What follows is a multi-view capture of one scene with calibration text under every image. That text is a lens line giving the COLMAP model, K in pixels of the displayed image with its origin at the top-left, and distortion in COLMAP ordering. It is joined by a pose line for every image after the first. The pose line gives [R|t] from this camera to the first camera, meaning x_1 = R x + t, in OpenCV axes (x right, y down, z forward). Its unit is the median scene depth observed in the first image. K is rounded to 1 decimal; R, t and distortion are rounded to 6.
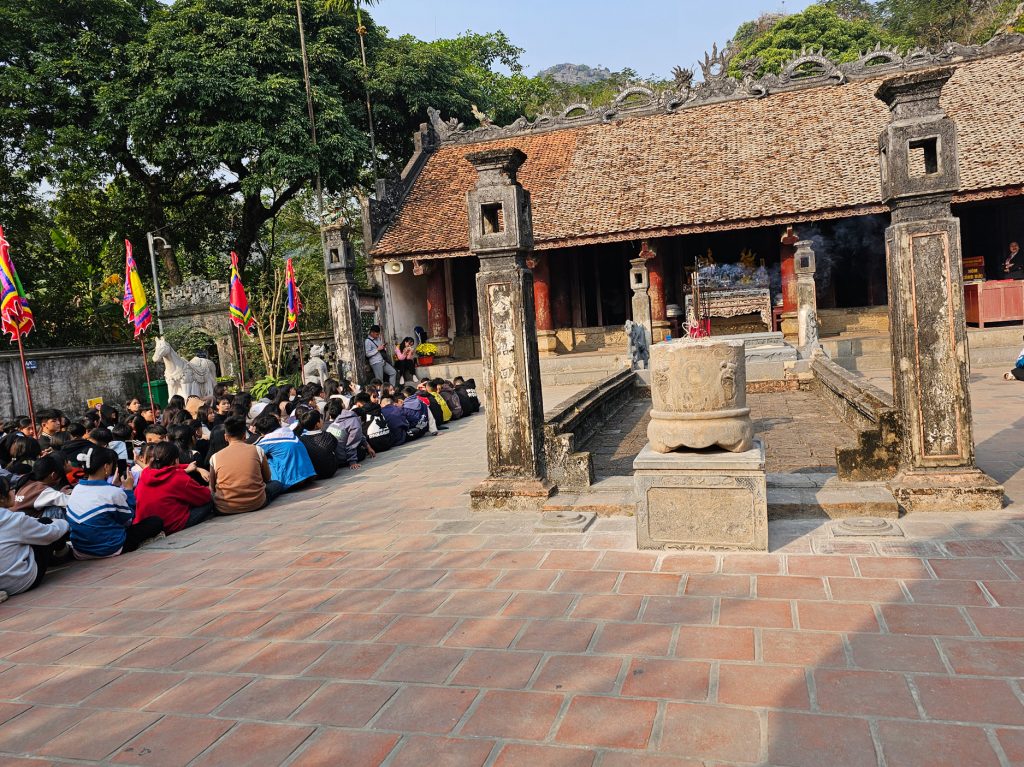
lens RADIAL K [[774.5, 0, 517.7], [0, 774.5, 375.1], [0, 0, 1]] dist [0.068966, -0.083970]
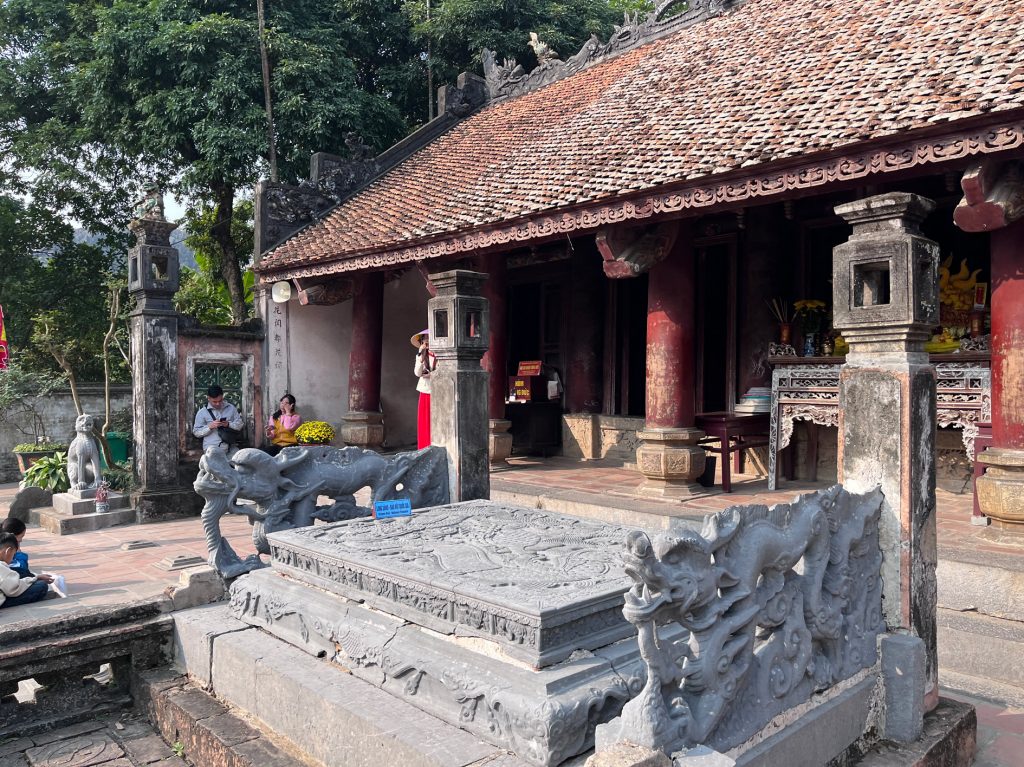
lens RADIAL K [[774.5, 0, 517.7], [0, 774.5, 375.1], [0, 0, 1]] dist [0.068966, -0.083970]
pose [[0.863233, 0.068911, -0.500080, 0.307052], [-0.091062, 0.995645, -0.019991, -0.078724], [0.496525, 0.062795, 0.865748, 0.573916]]
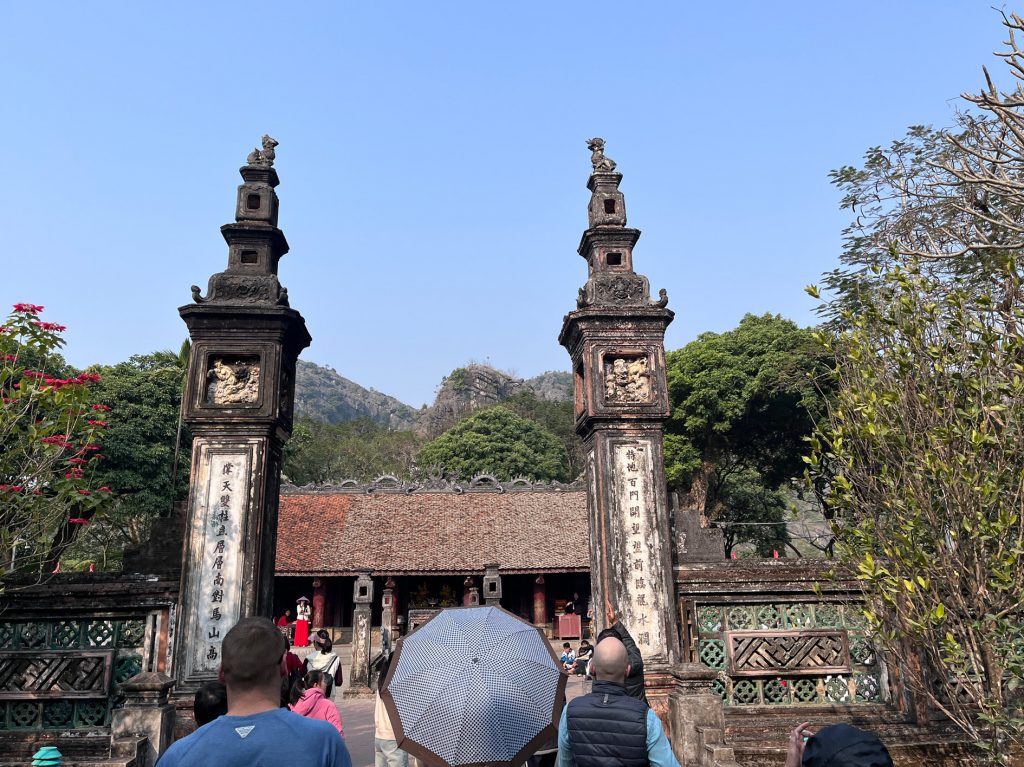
lens RADIAL K [[774.5, 0, 517.7], [0, 774.5, 375.1], [0, 0, 1]] dist [0.068966, -0.083970]
pose [[0.928792, 0.164462, 0.332112, -0.201763], [-0.032229, 0.928589, -0.369707, 0.037943], [-0.369198, 0.332678, 0.867766, -0.688744]]
